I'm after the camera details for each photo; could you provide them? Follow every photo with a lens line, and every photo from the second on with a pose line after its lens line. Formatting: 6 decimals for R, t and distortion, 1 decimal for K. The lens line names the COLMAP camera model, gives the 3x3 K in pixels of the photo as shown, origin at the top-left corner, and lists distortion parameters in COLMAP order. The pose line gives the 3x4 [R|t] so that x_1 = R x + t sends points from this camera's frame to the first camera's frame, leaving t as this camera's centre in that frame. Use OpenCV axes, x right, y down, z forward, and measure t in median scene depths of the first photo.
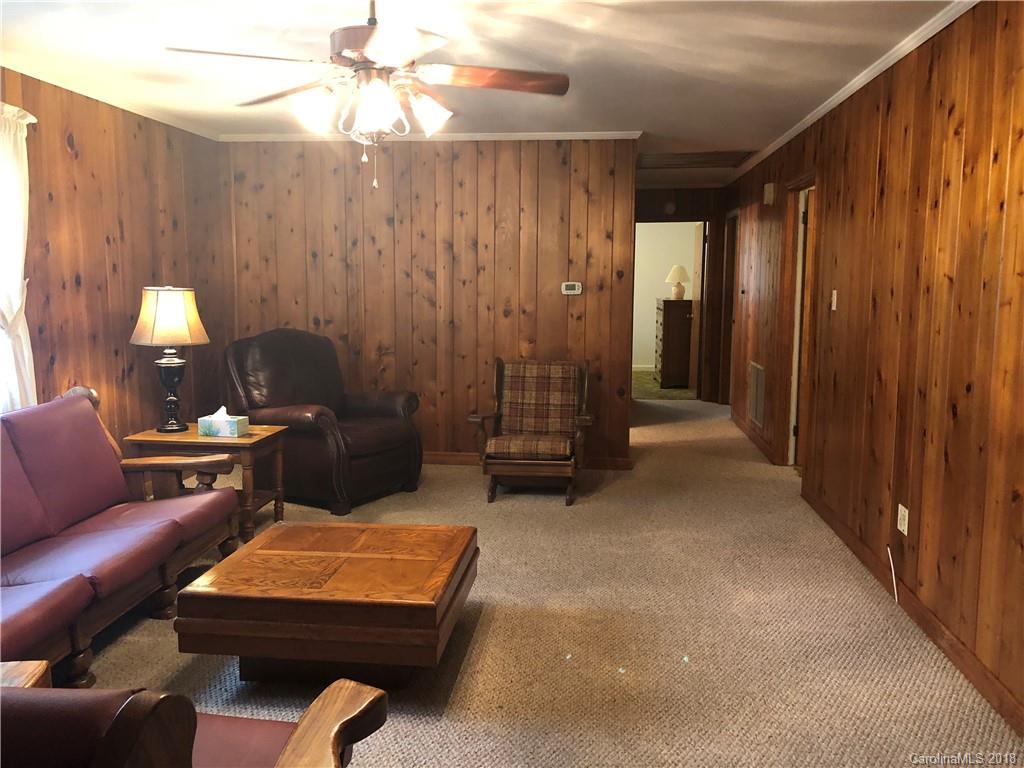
lens RADIAL K [[849.4, 0, 512.0], [0, 849.4, 384.0], [0, 0, 1]] dist [0.133520, -0.177237]
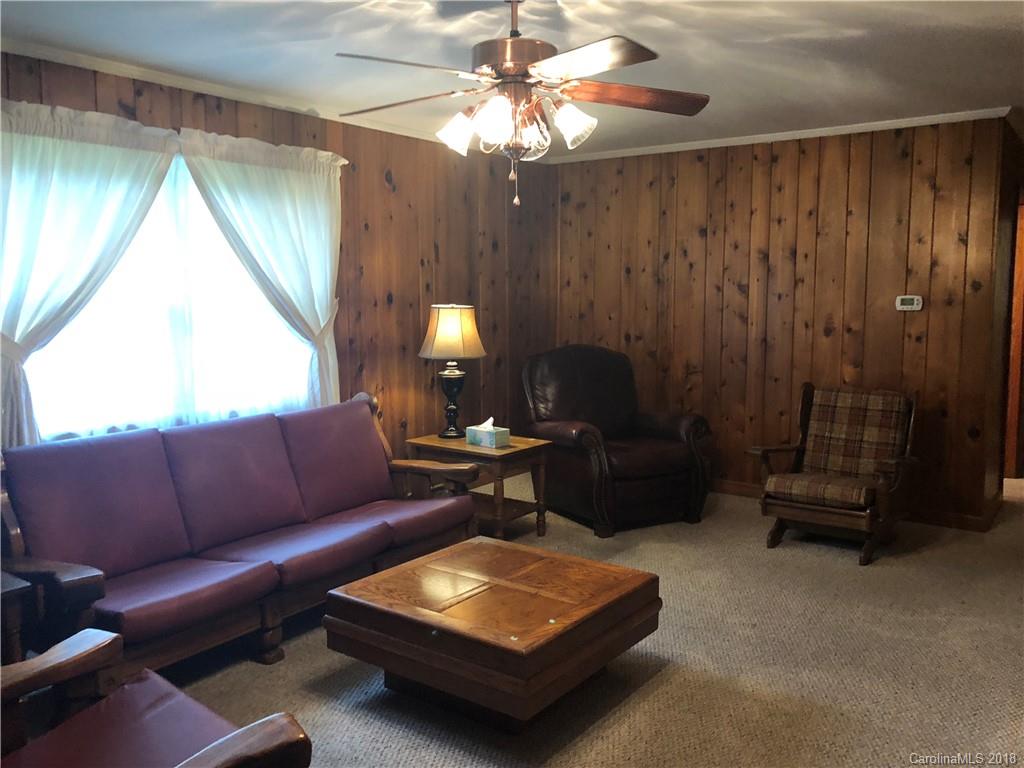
lens RADIAL K [[853.3, 0, 522.5], [0, 853.3, 377.3], [0, 0, 1]] dist [0.047030, -0.016139]
pose [[0.868613, 0.044831, -0.493459, 0.169319], [-0.054851, 0.998477, -0.005840, -0.015738], [0.492446, 0.032139, 0.869749, 0.093169]]
